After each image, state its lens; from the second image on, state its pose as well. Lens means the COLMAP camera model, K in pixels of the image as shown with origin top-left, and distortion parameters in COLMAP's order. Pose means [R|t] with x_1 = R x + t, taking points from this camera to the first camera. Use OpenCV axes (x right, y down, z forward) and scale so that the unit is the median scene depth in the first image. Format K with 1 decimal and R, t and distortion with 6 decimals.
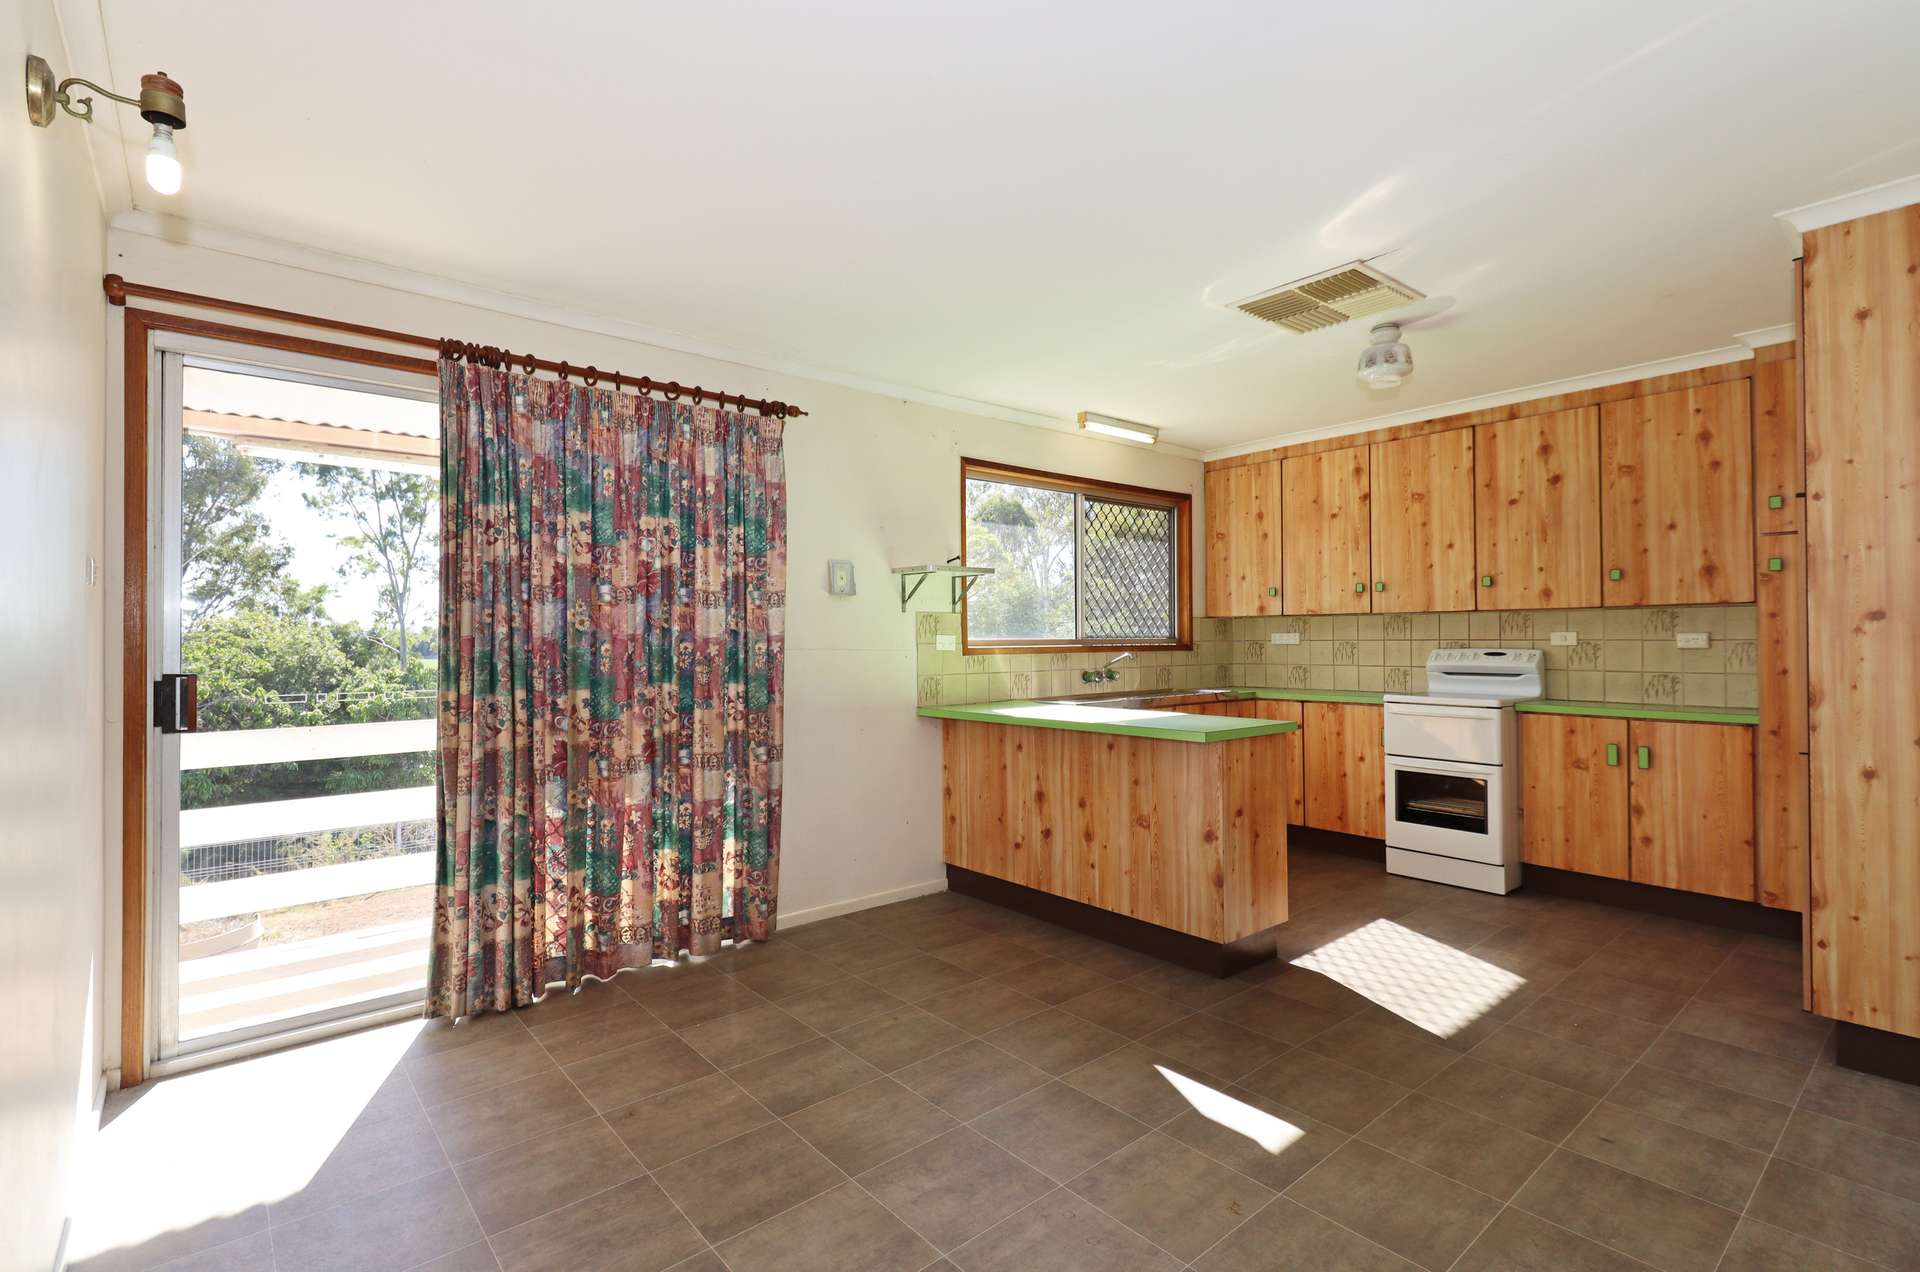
lens RADIAL K [[890.4, 0, 975.4], [0, 890.4, 629.8], [0, 0, 1]] dist [0.030084, -0.016206]
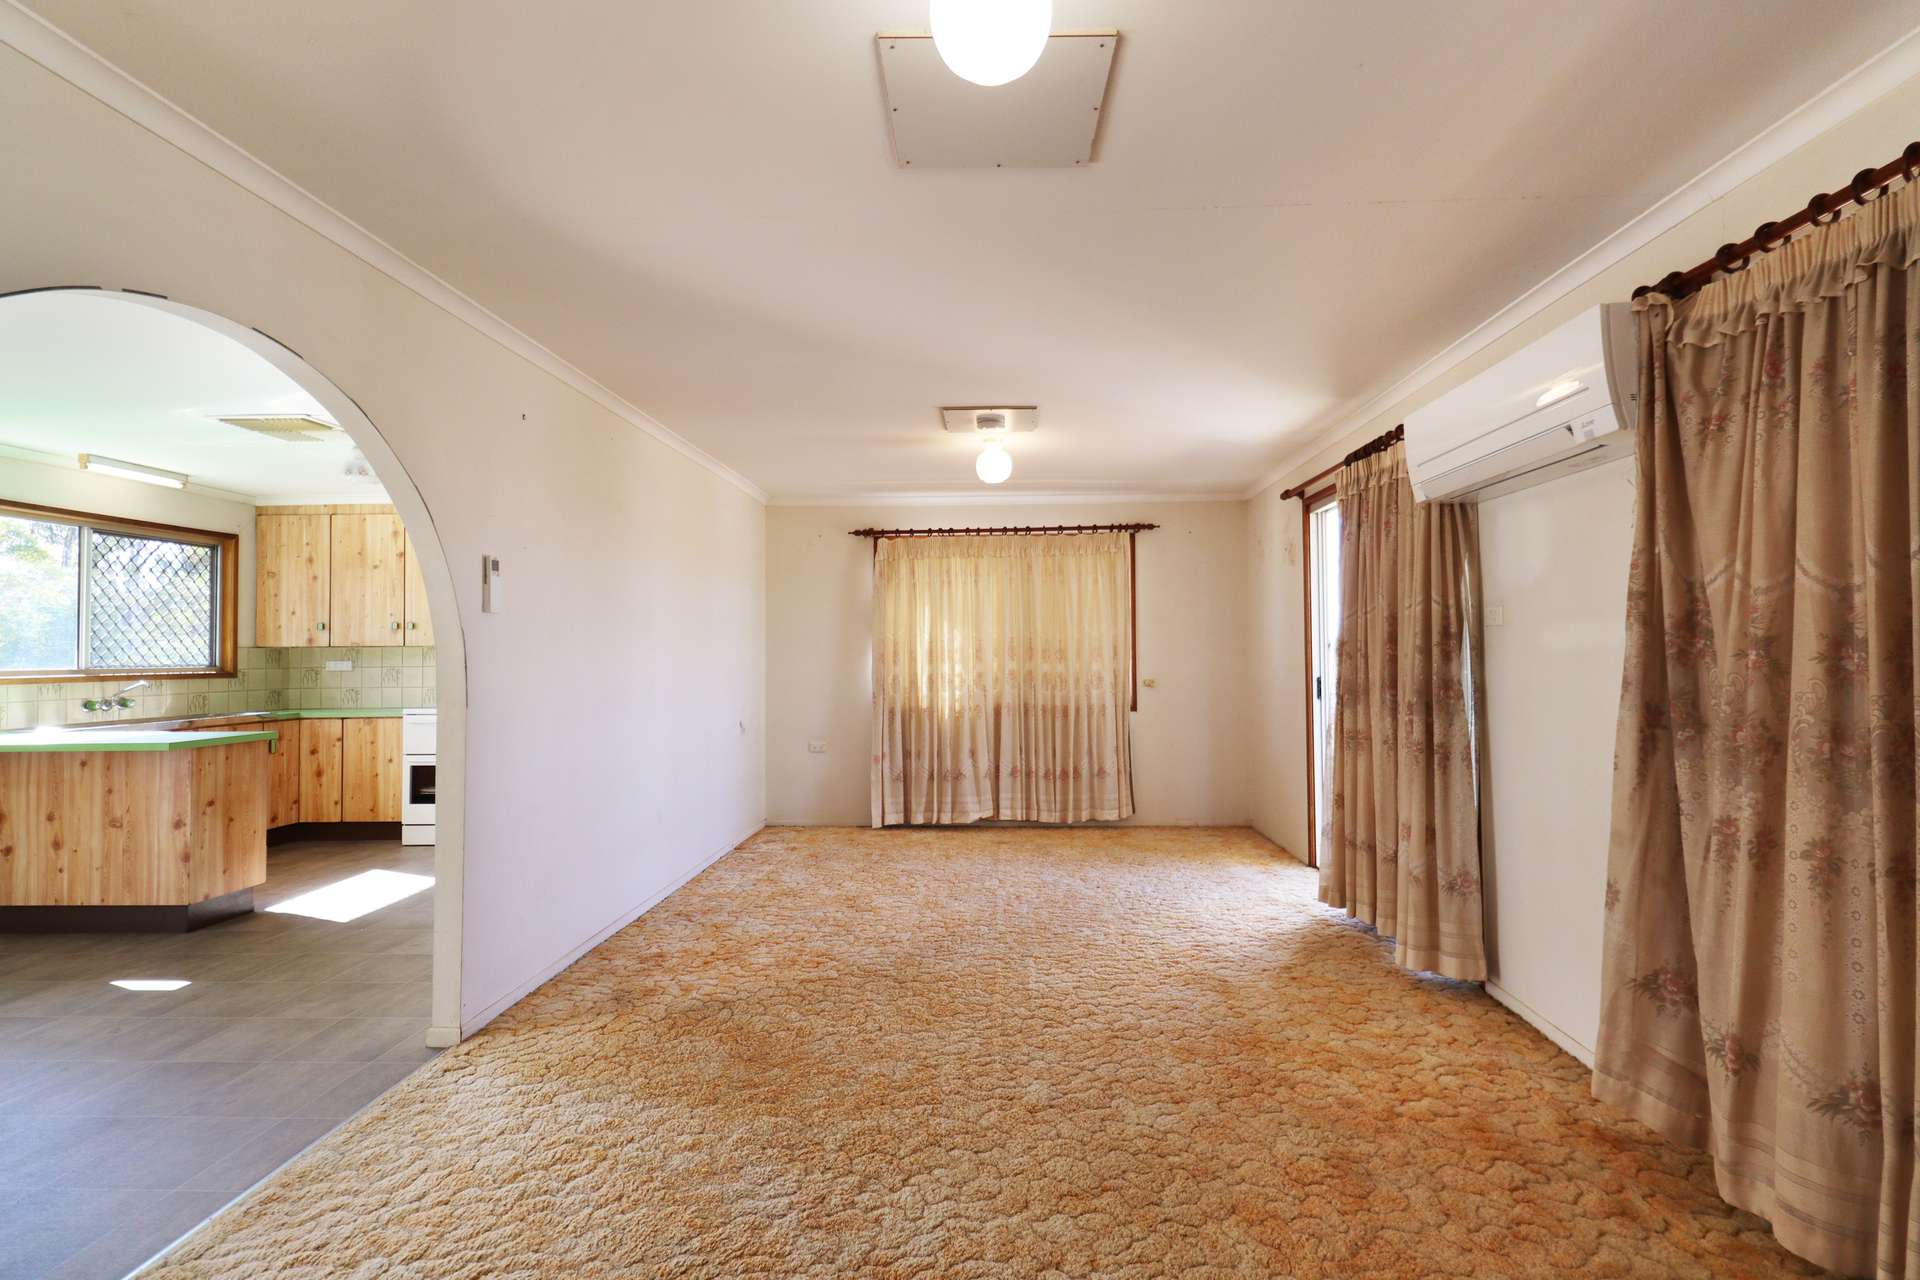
lens RADIAL K [[890.4, 0, 975.4], [0, 890.4, 633.8], [0, 0, 1]] dist [0.030084, -0.016206]
pose [[0.677856, 0.015962, 0.735022, 0.059949], [-0.003619, 0.999825, -0.018375, -0.017971], [-0.735186, 0.009795, 0.677795, -0.550029]]
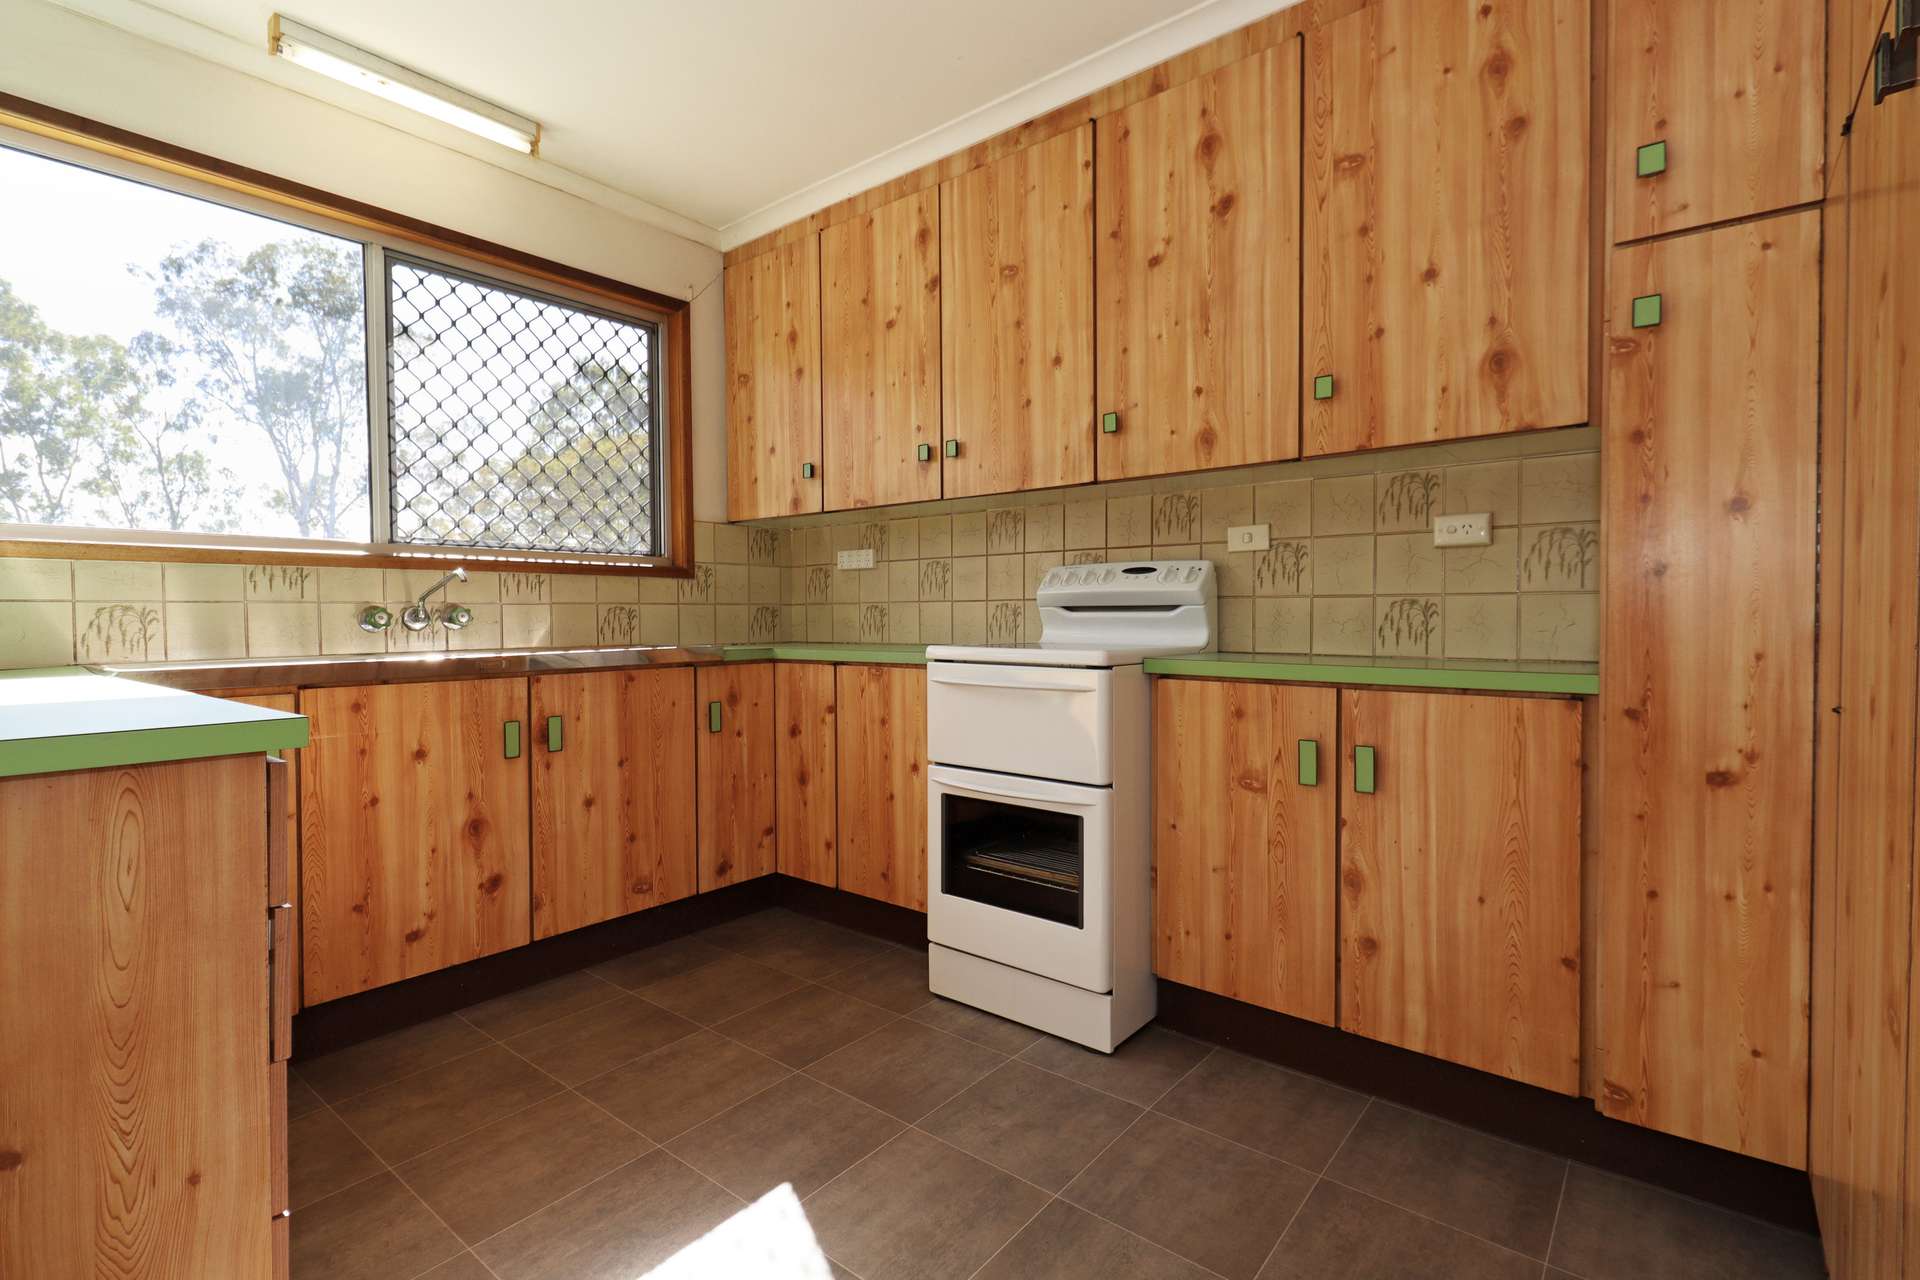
lens RADIAL K [[890.4, 0, 975.4], [0, 890.4, 633.8], [0, 0, 1]] dist [0.030084, -0.016206]
pose [[0.982558, -0.005390, 0.185878, 0.422372], [-0.000992, 0.999414, 0.034222, 0.052180], [-0.185954, -0.033809, 0.981977, 0.540064]]
